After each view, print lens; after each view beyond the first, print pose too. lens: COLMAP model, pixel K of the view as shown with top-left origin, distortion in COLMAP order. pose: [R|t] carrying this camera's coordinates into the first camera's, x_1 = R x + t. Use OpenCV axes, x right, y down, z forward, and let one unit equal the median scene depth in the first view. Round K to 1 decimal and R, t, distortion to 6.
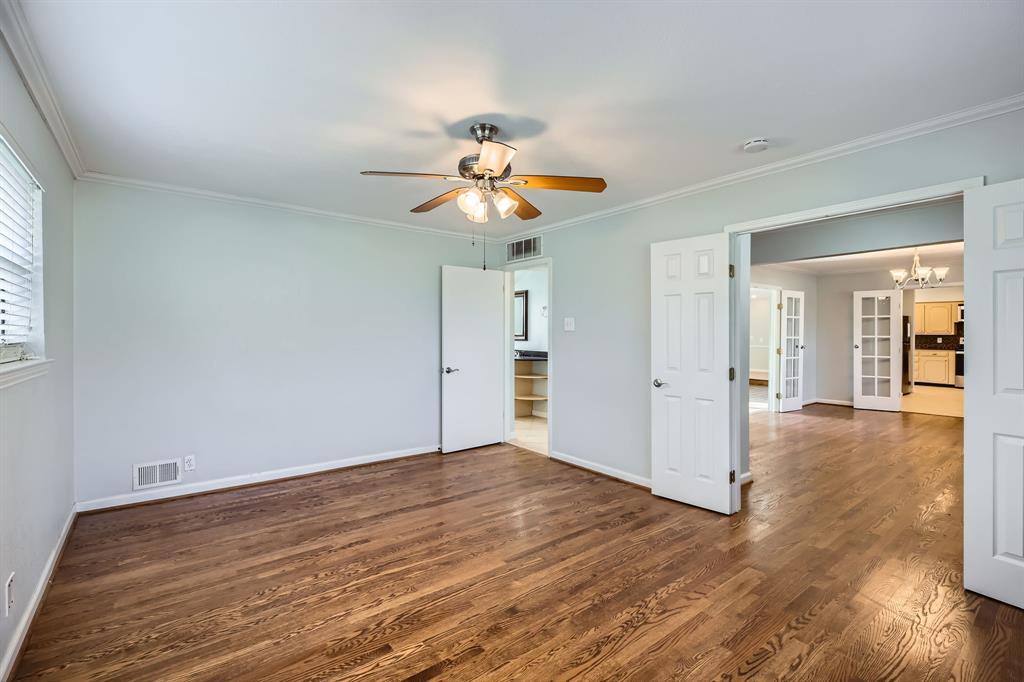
lens RADIAL K [[473.6, 0, 512.9], [0, 473.6, 333.4], [0, 0, 1]] dist [0.004469, 0.000744]
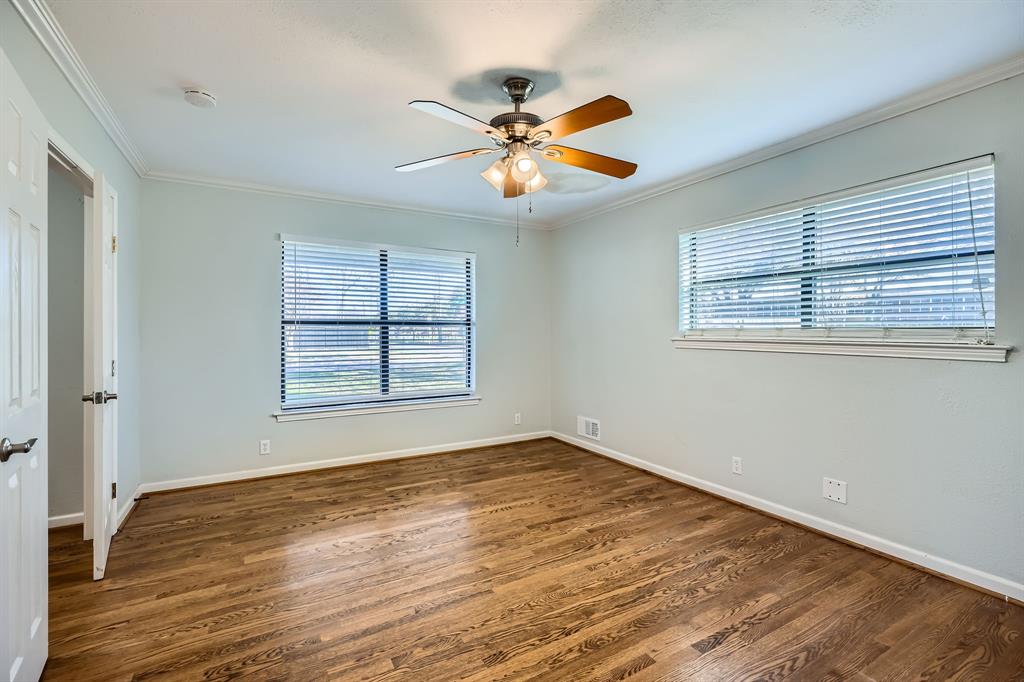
lens RADIAL K [[473.6, 0, 514.1], [0, 473.6, 337.8], [0, 0, 1]] dist [0.004469, 0.000744]
pose [[-0.990346, -0.000748, 0.138617, -0.190905], [0.001022, 0.999919, 0.012702, 0.027526], [-0.138615, 0.012721, -0.990265, 2.044638]]
